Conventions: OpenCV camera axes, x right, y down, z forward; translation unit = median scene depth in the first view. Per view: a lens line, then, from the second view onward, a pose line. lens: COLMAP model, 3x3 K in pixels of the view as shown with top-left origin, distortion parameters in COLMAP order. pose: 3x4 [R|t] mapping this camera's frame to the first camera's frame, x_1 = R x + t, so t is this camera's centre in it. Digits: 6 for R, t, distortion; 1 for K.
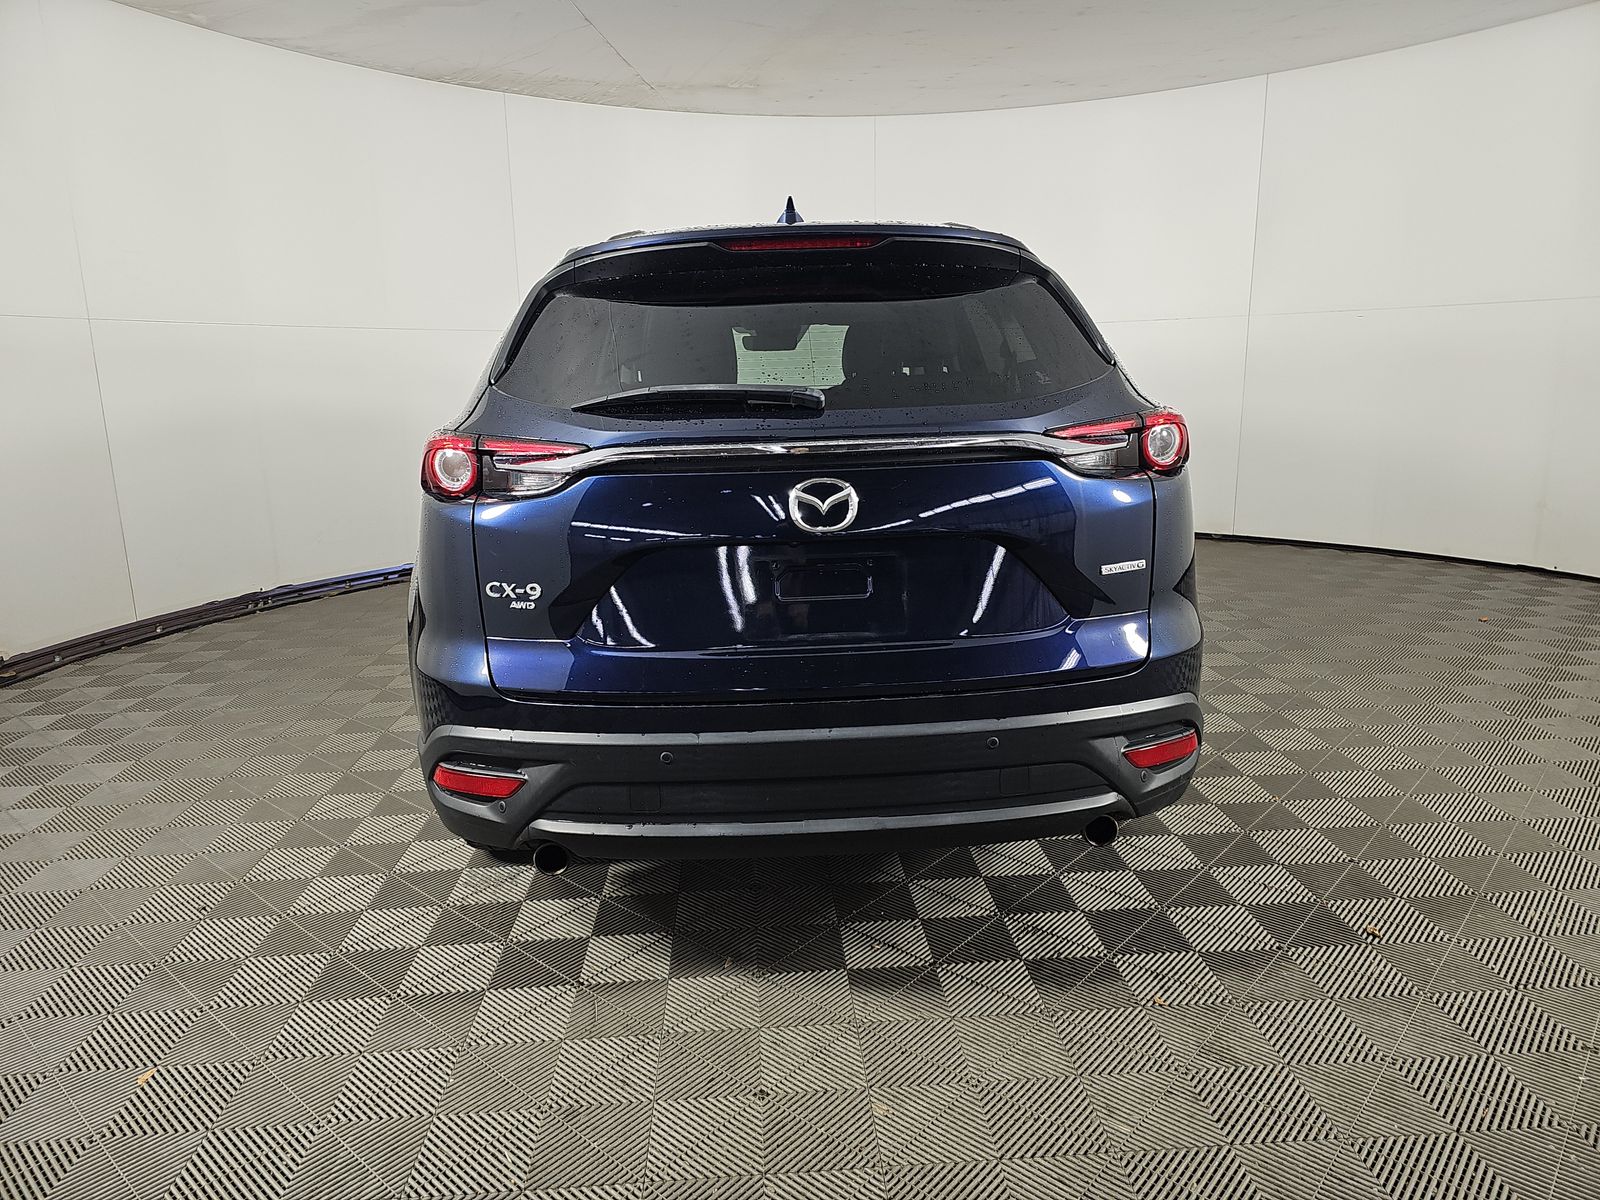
lens RADIAL K [[1035.9, 0, 801.8], [0, 1035.9, 595.9], [0, 0, 1]] dist [0.025071, -0.026121]
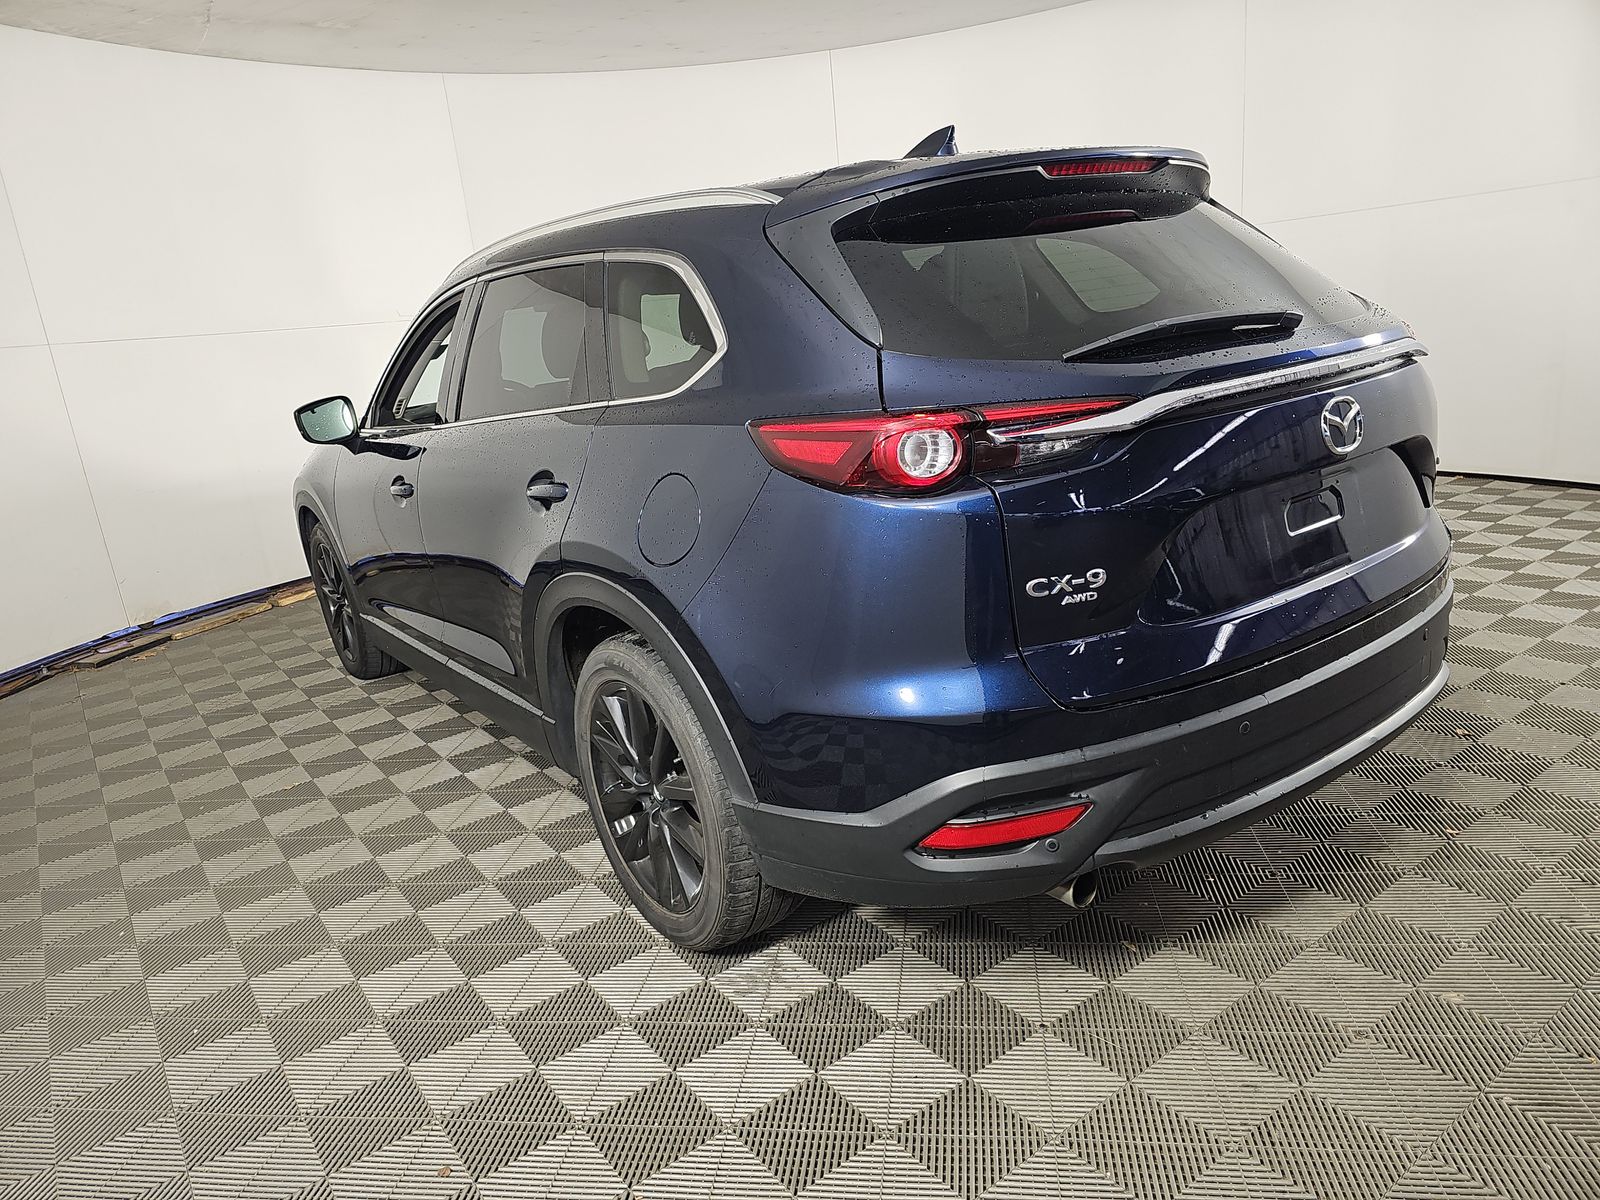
lens RADIAL K [[1035.9, 0, 799.5], [0, 1035.9, 605.8], [0, 0, 1]] dist [0.025071, -0.026121]
pose [[0.845649, -0.205032, 0.492788, -0.852599], [0.194970, 0.978134, 0.072389, -0.087072], [-0.496855, 0.034863, 0.867133, 0.381989]]
